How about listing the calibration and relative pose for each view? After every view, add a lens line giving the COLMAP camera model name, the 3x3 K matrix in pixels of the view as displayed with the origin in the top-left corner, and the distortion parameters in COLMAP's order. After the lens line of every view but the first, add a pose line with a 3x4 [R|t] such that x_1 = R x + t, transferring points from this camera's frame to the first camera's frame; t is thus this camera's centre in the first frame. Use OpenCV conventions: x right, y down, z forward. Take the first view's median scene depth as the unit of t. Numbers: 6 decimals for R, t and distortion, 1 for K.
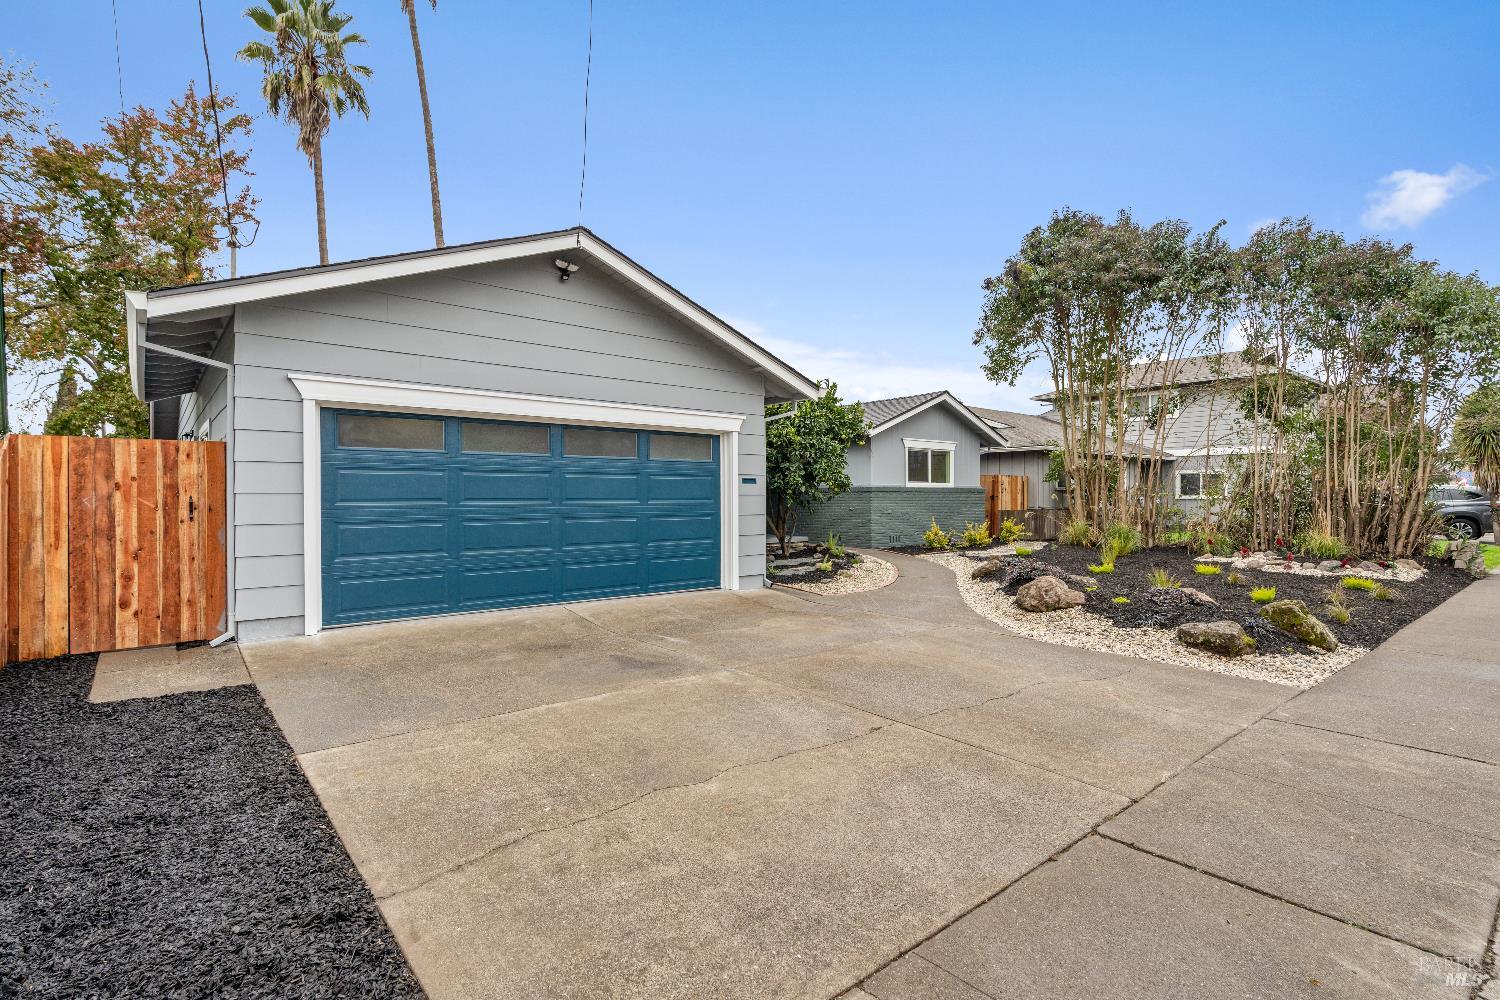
lens RADIAL K [[720.0, 0, 750.5], [0, 720.0, 497.5], [0, 0, 1]] dist [-0.000926, -0.002444]
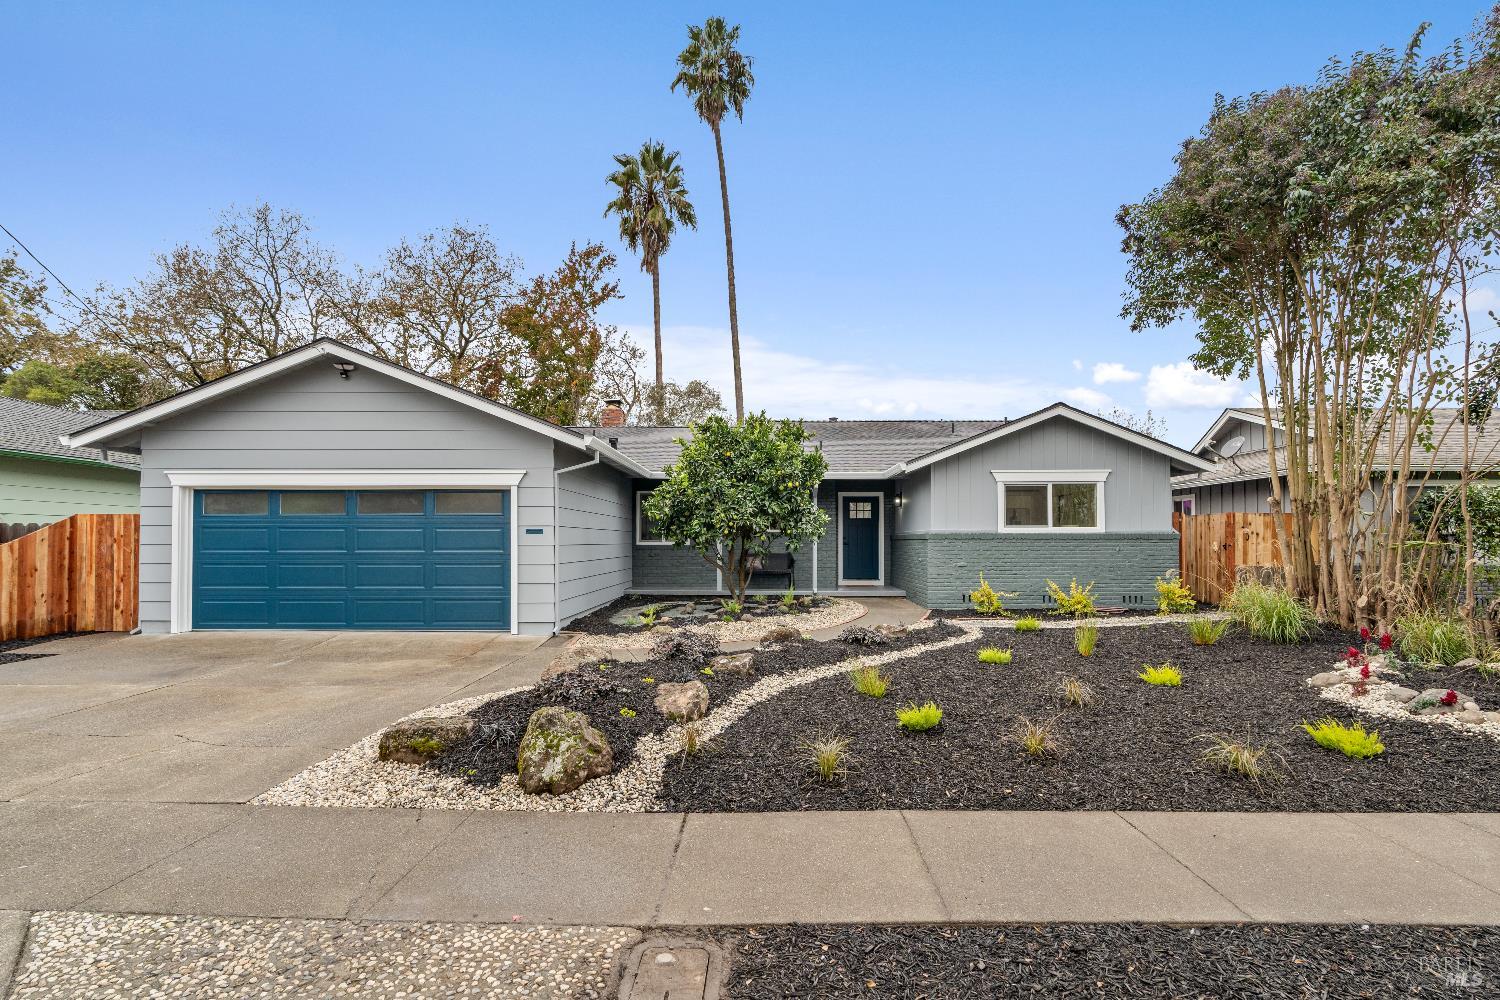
lens RADIAL K [[720.0, 0, 751.0], [0, 720.0, 537.5], [0, 0, 1]] dist [-0.000926, -0.002444]
pose [[0.757337, -0.002271, -0.653021, 0.553087], [-0.001117, 0.999988, -0.004772, -0.005897], [0.653024, 0.004343, 0.757325, 0.248098]]
